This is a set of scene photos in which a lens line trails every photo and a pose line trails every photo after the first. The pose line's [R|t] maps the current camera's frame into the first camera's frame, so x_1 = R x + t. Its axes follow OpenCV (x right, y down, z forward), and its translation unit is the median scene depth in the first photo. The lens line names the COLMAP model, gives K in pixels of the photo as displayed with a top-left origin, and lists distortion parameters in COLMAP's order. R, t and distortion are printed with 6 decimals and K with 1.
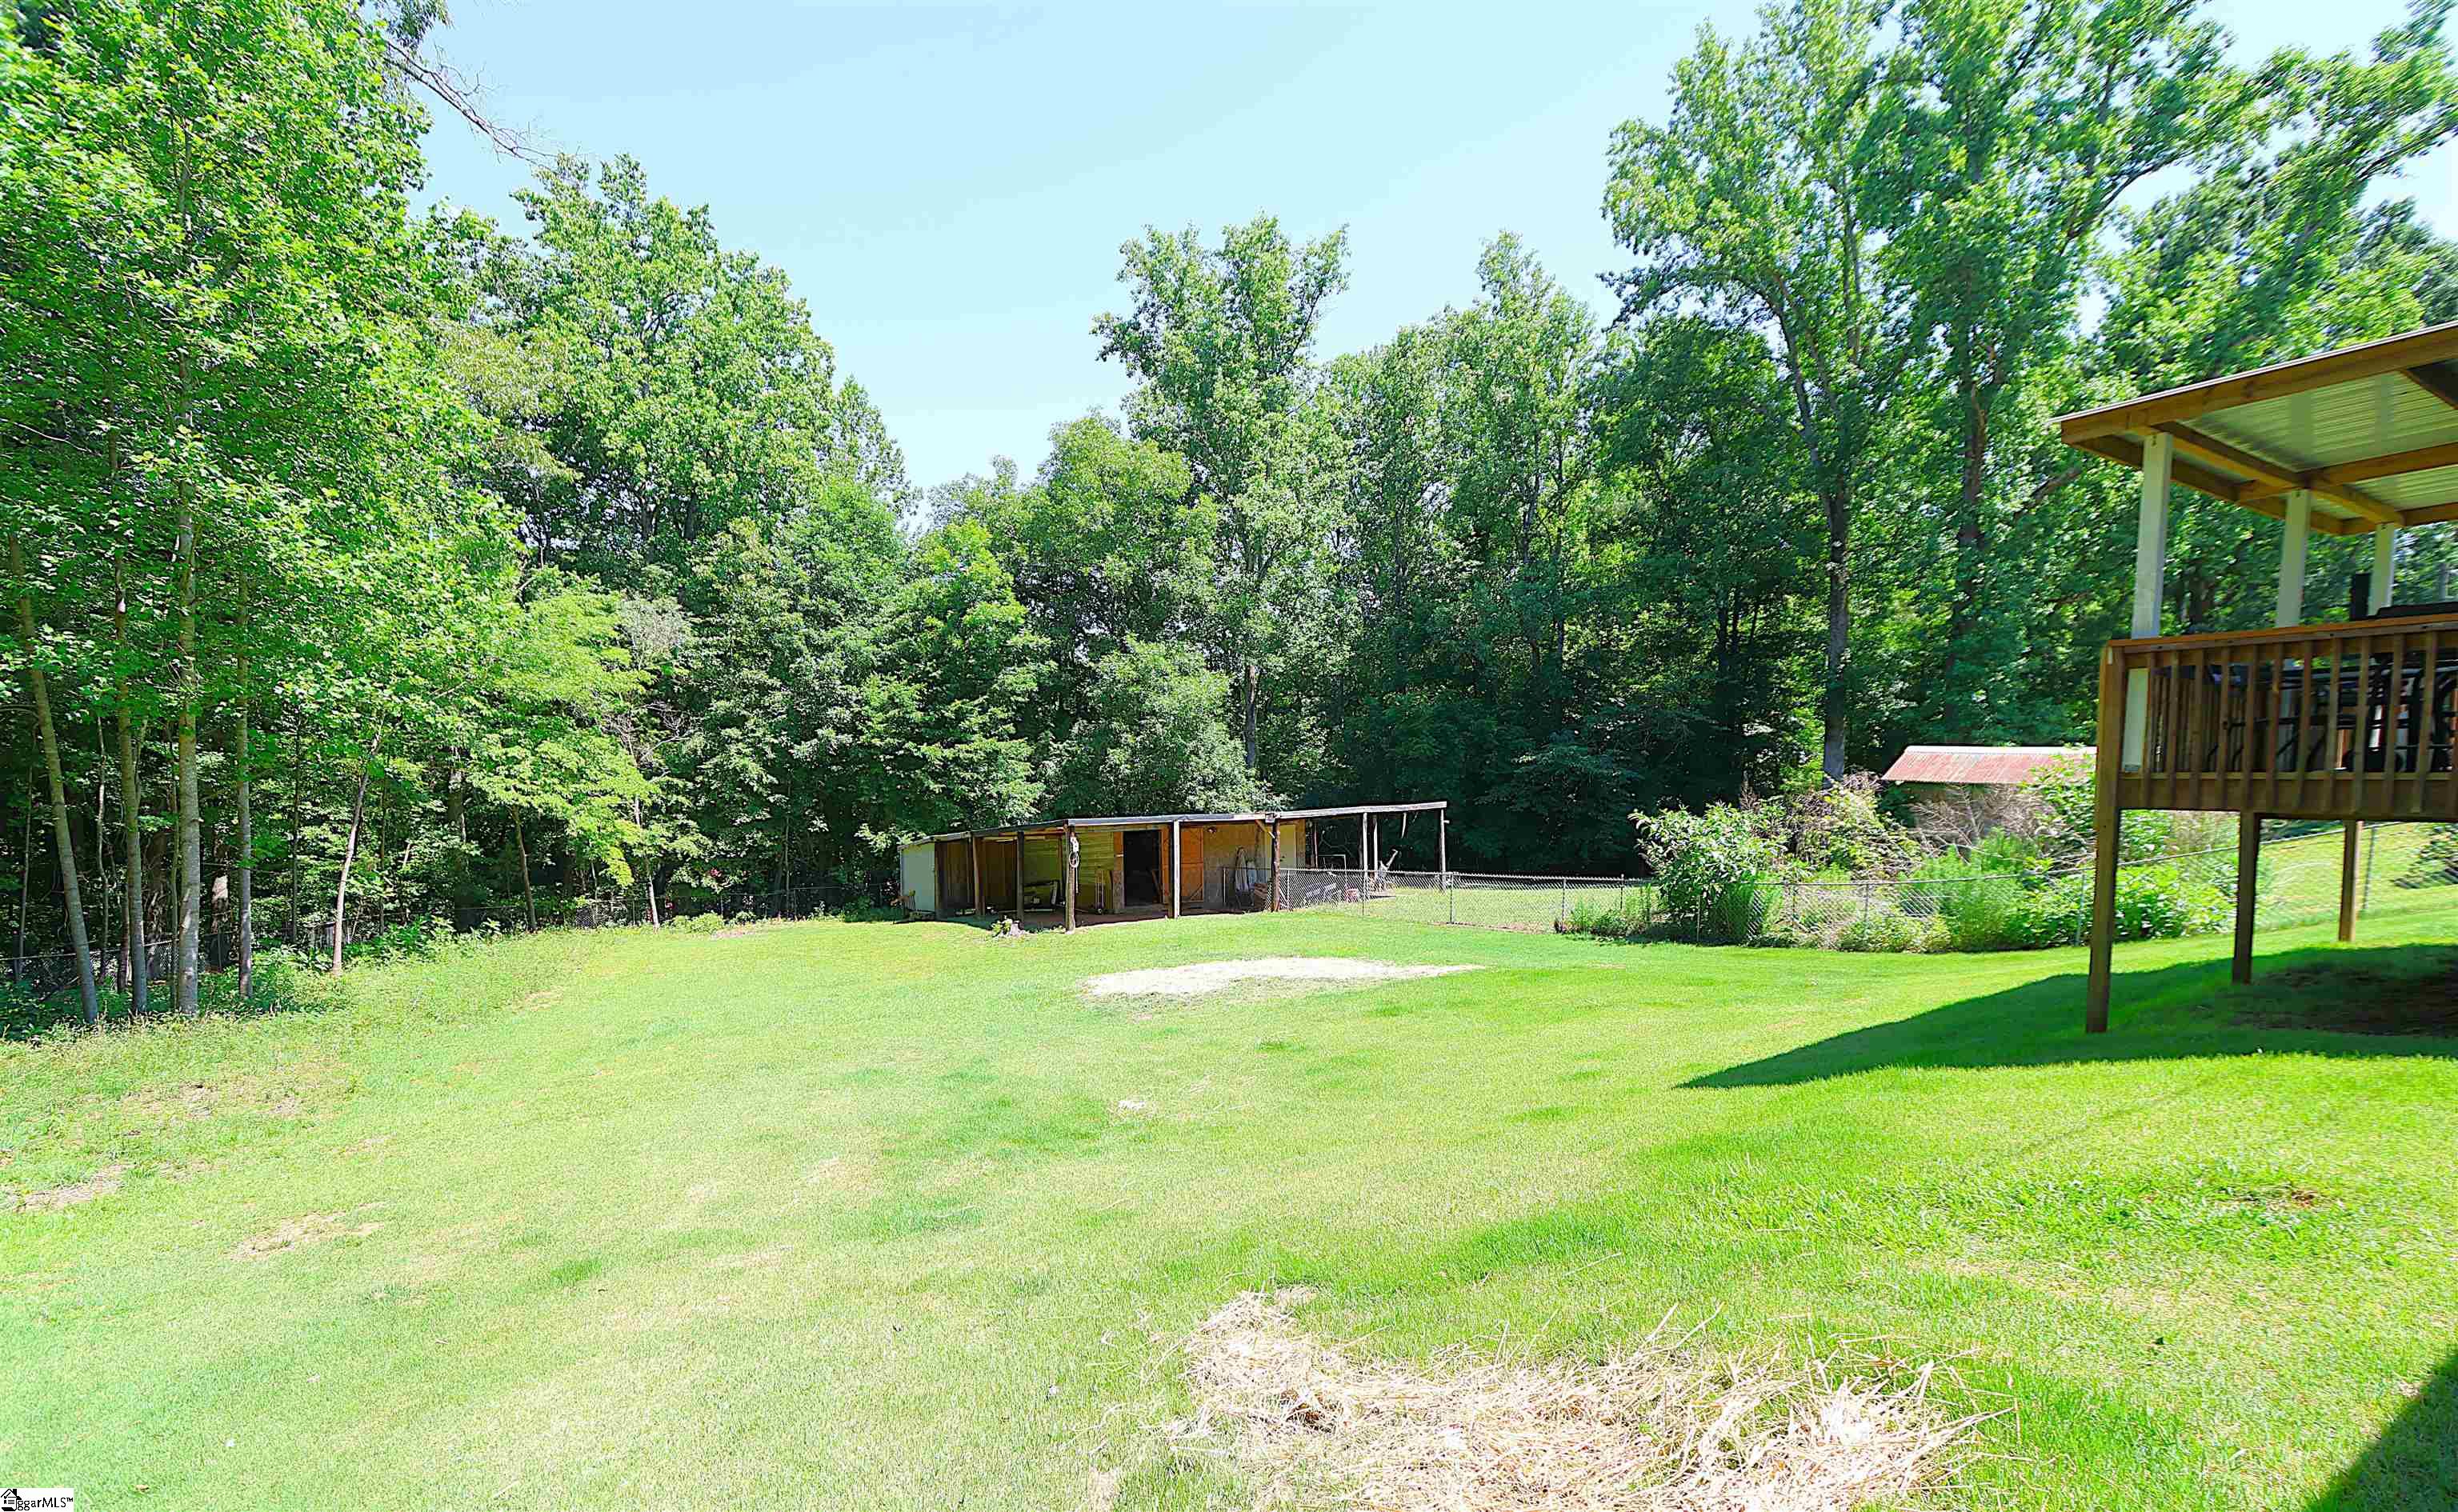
lens RADIAL K [[1133.5, 0, 1261.0], [0, 1133.5, 845.2], [0, 0, 1]] dist [-0.026097, 0.006054]
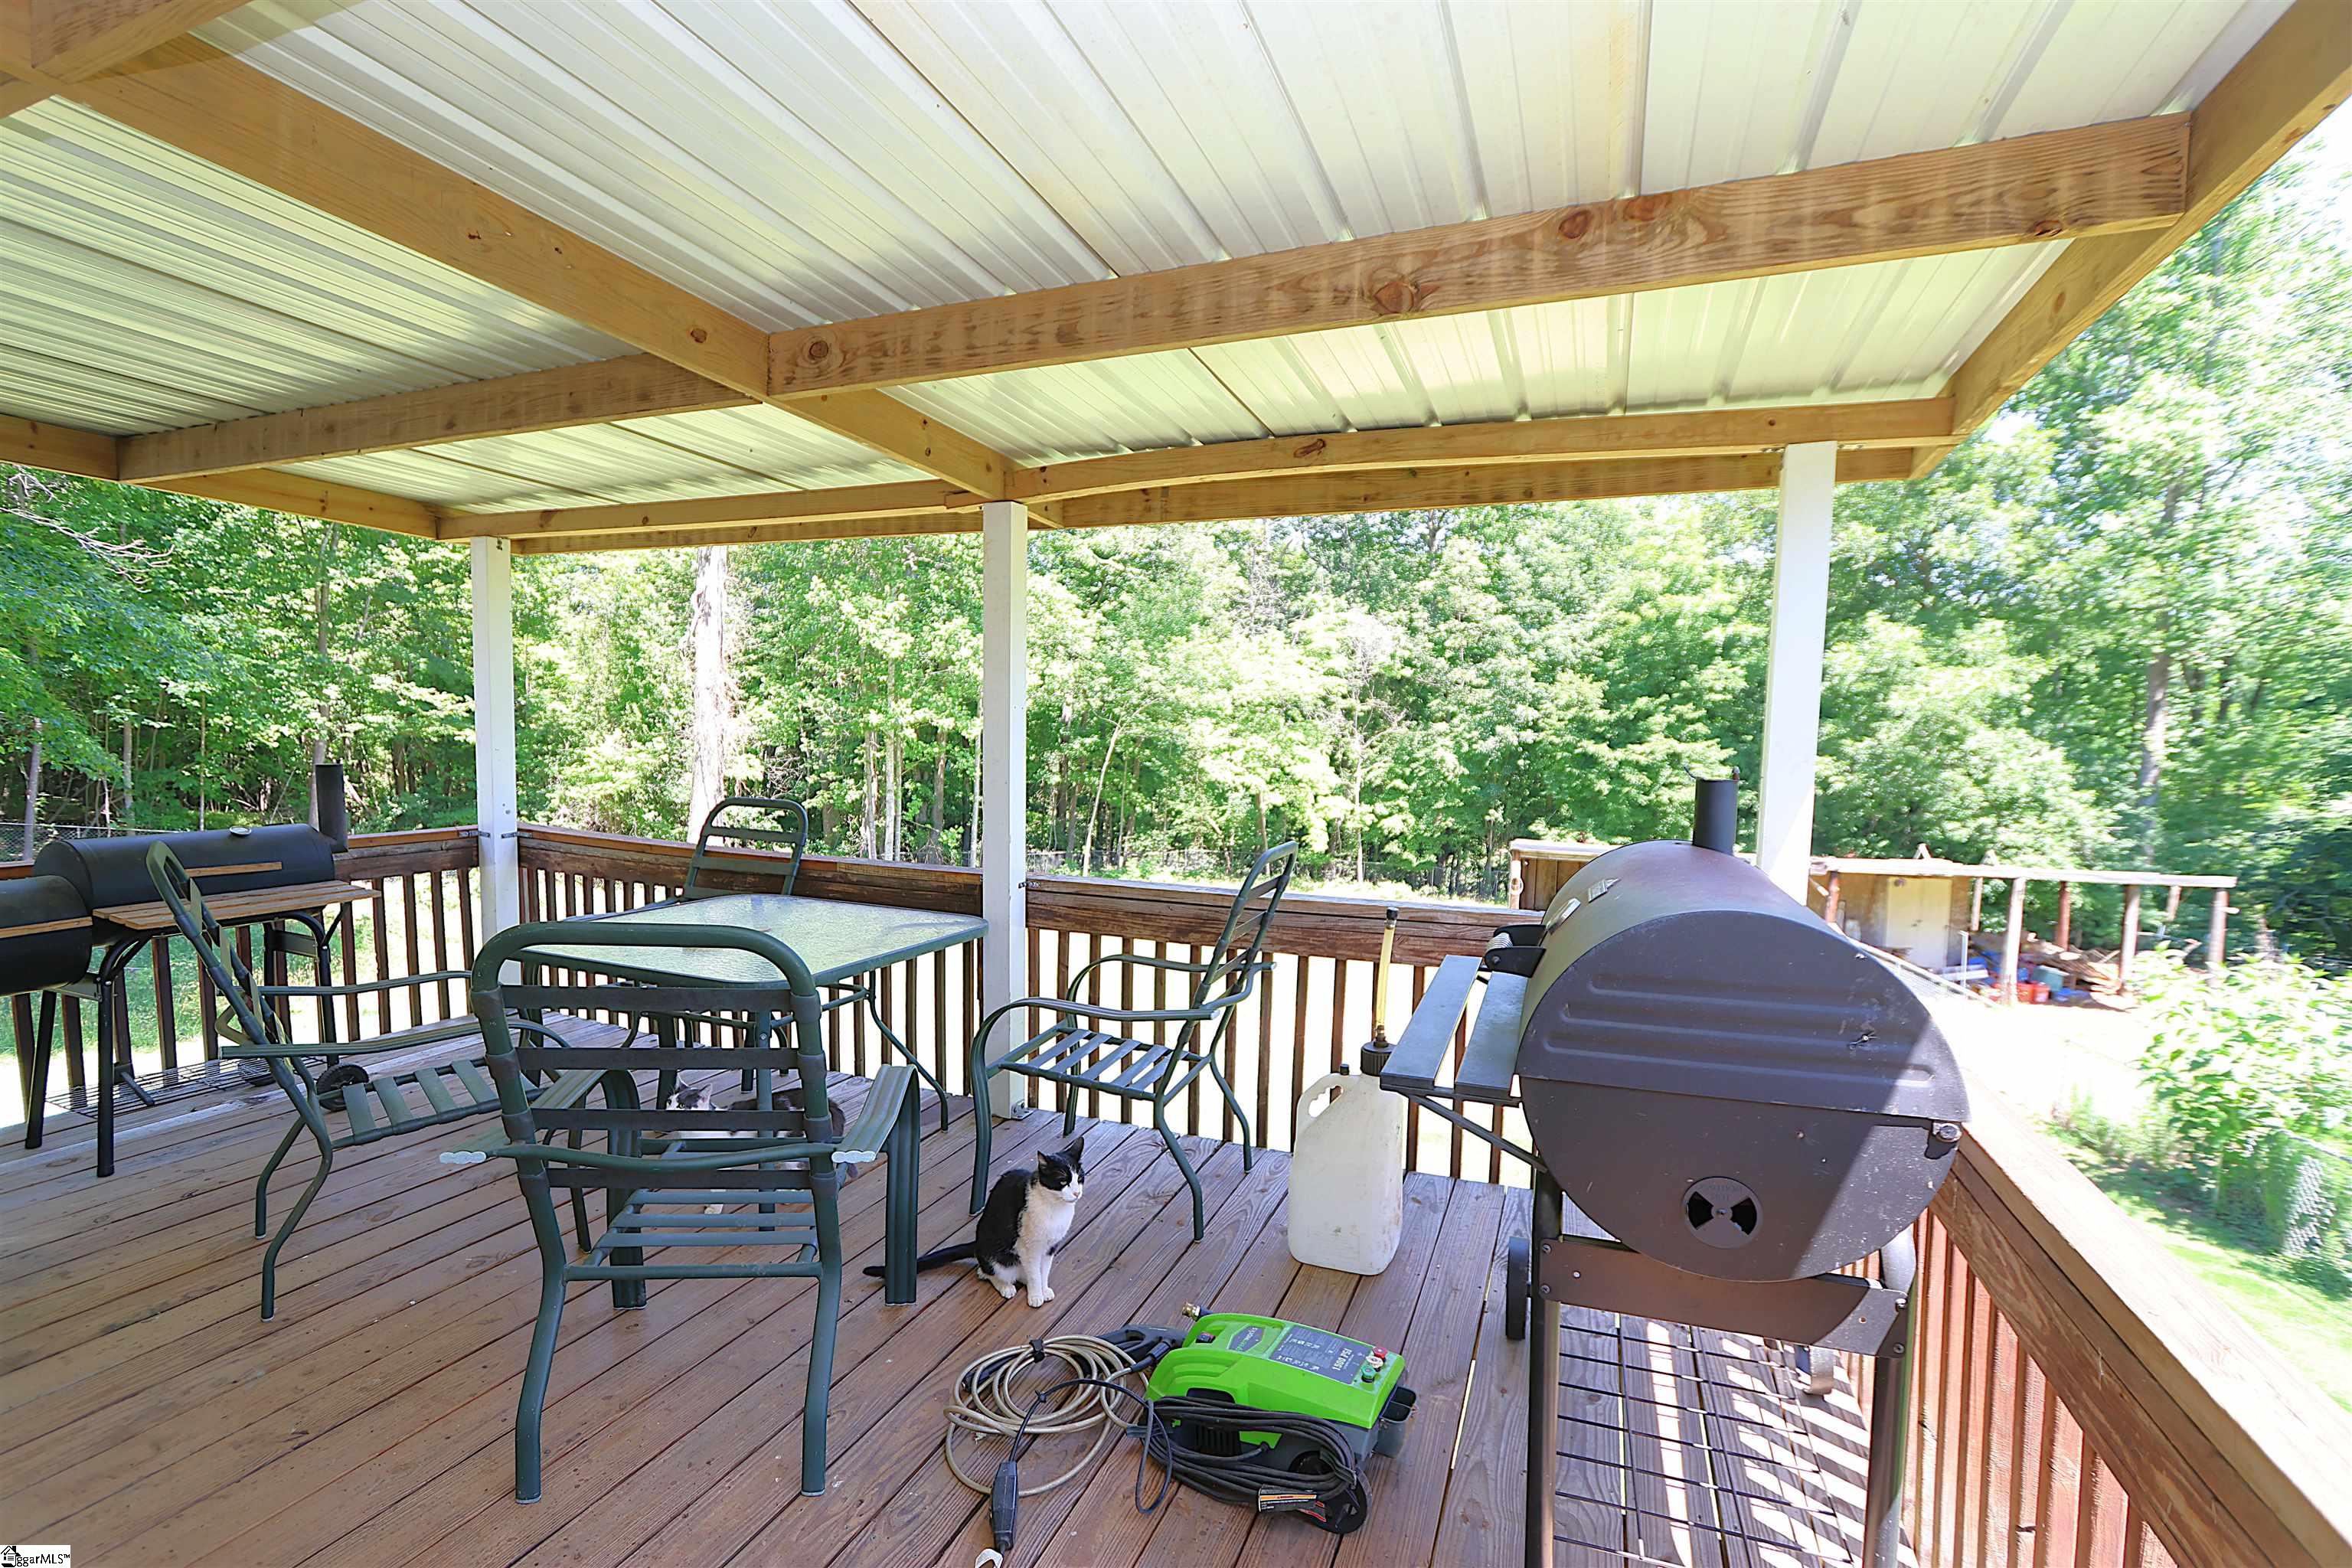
lens RADIAL K [[1077.7, 0, 1150.5], [0, 1077.7, 789.2], [0, 0, 1]] dist [-0.021793, 0.004430]
pose [[0.562695, 0.072982, -0.823437, 0.249172], [-0.087691, 0.995745, 0.028330, -0.042157], [0.822000, 0.056267, 0.566700, 0.154945]]
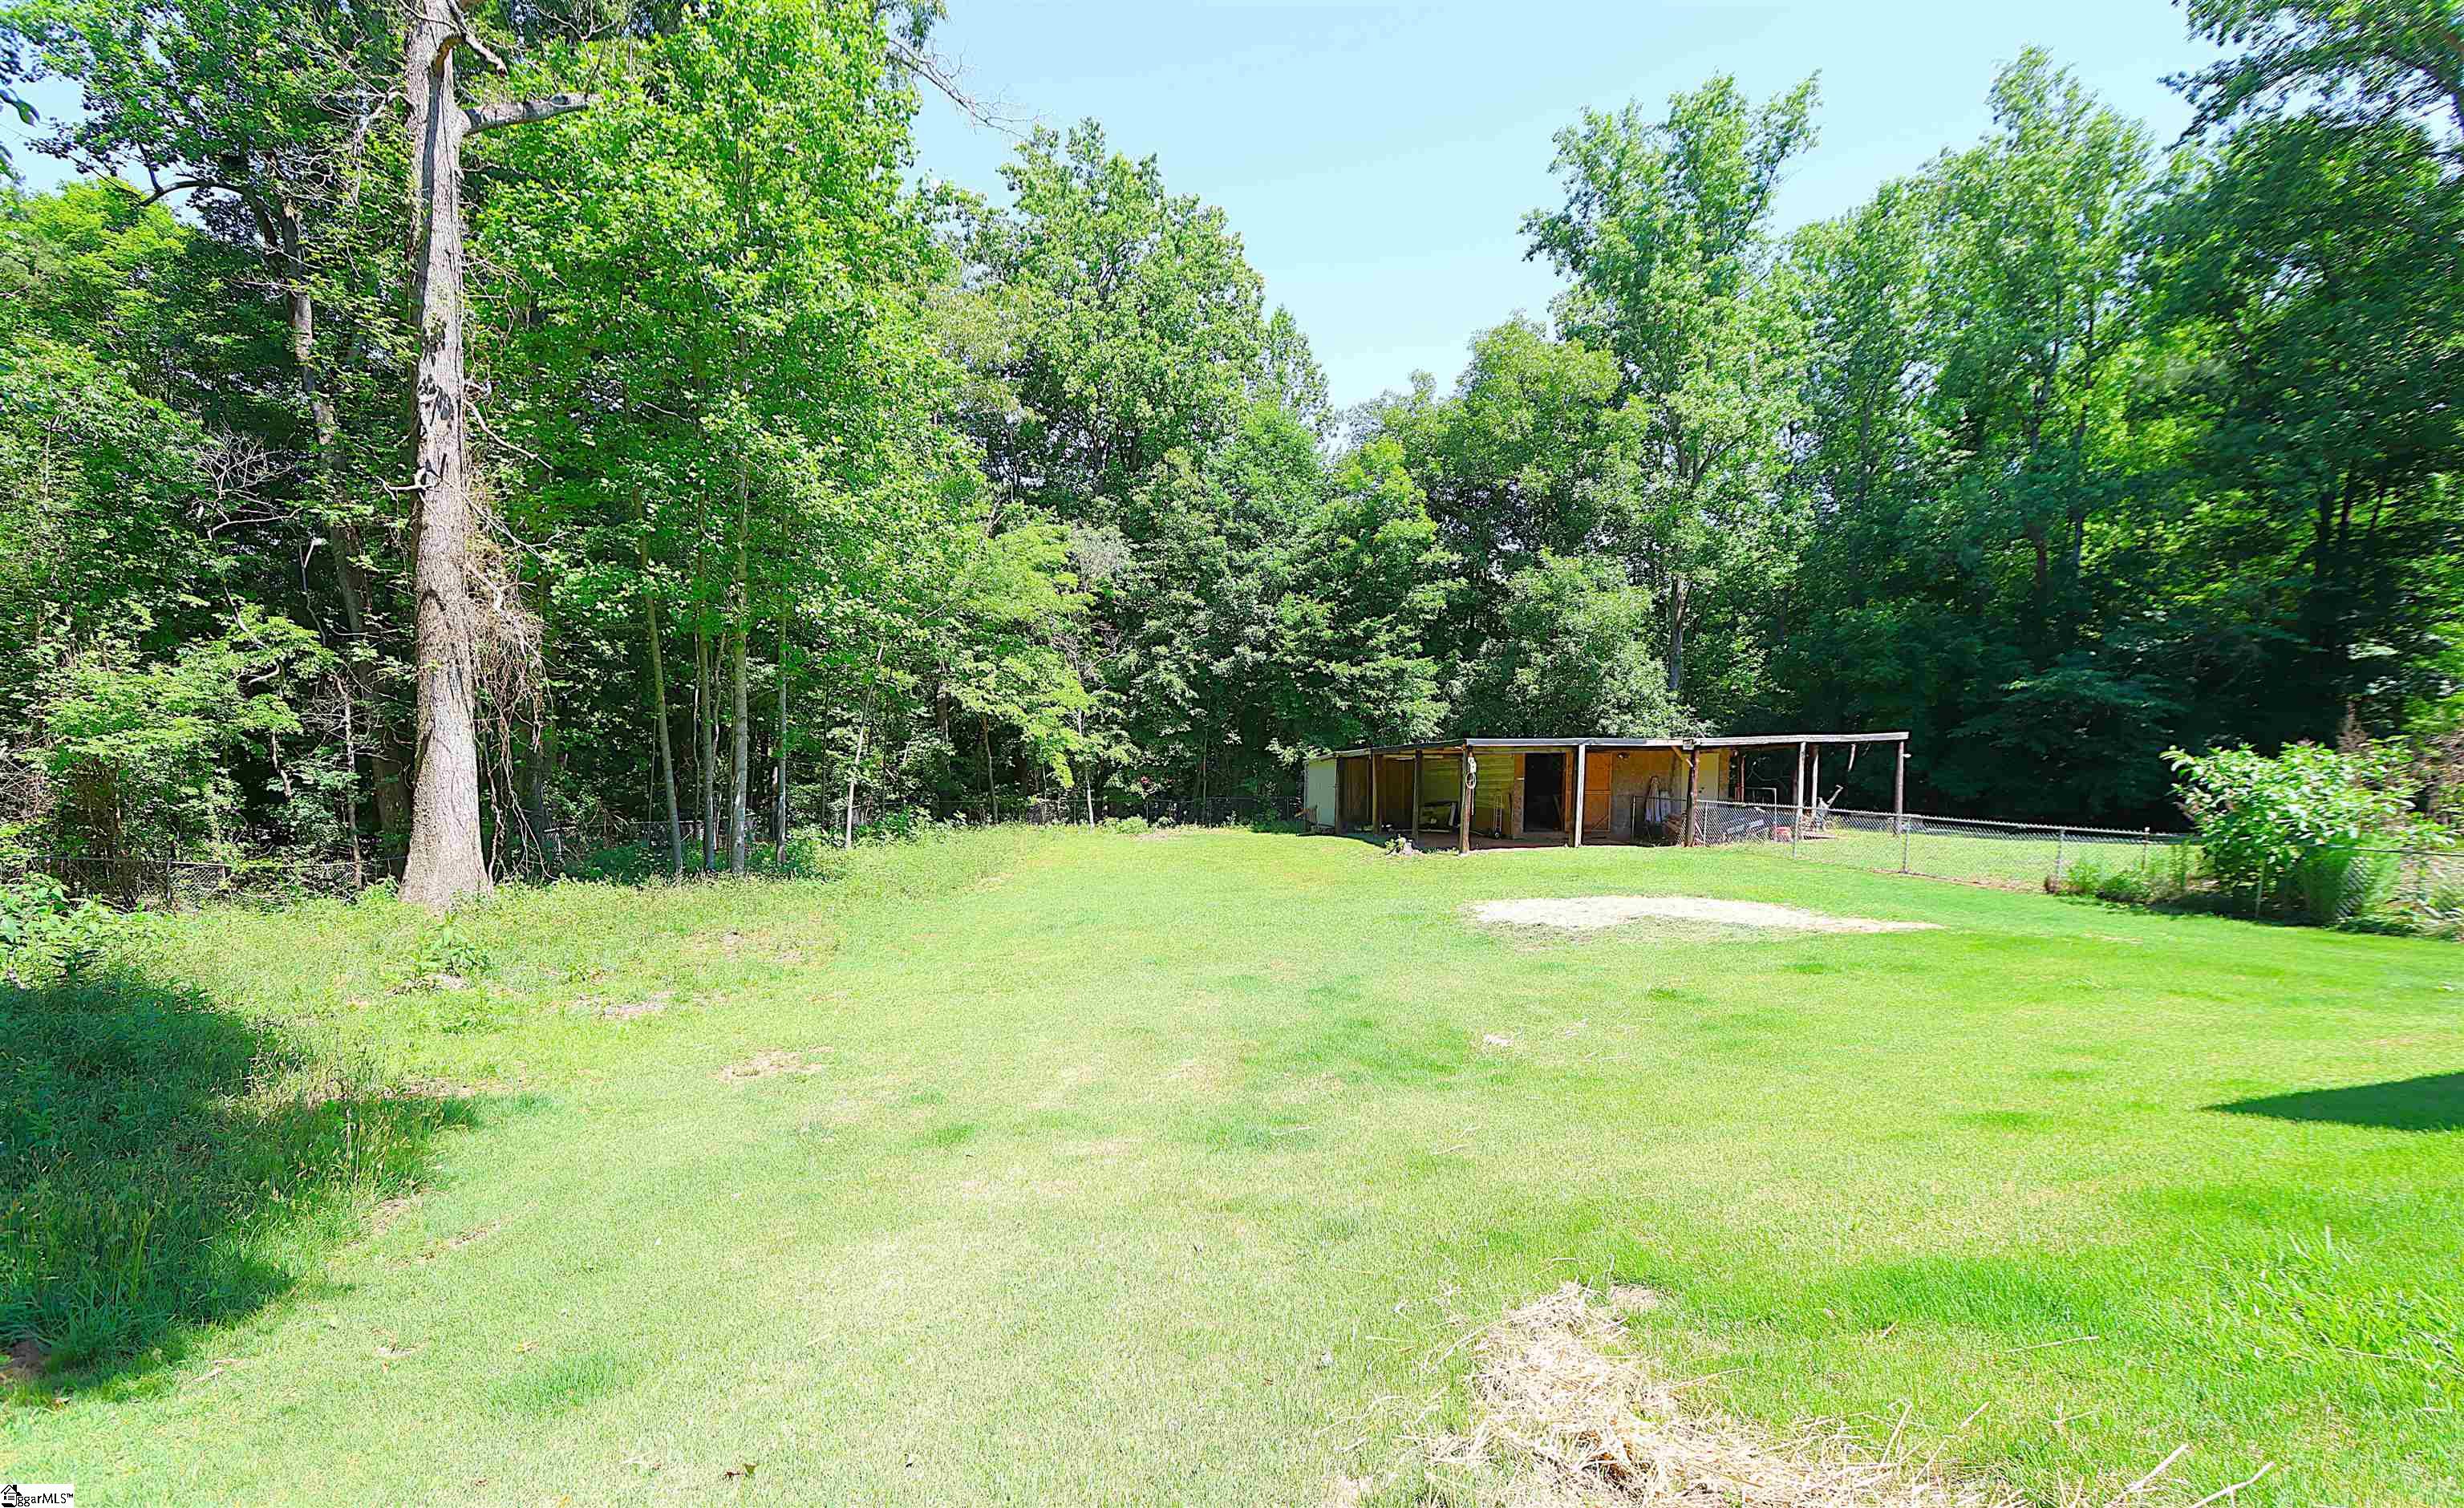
lens RADIAL K [[1138.4, 0, 1247.6], [0, 1138.4, 806.6], [0, 0, 1]] dist [-0.019953, 0.003620]
pose [[0.932495, 0.050293, -0.357665, 0.004134], [-0.037964, 0.998421, 0.041415, 0.001039], [0.359183, -0.025041, 0.932931, 0.011458]]
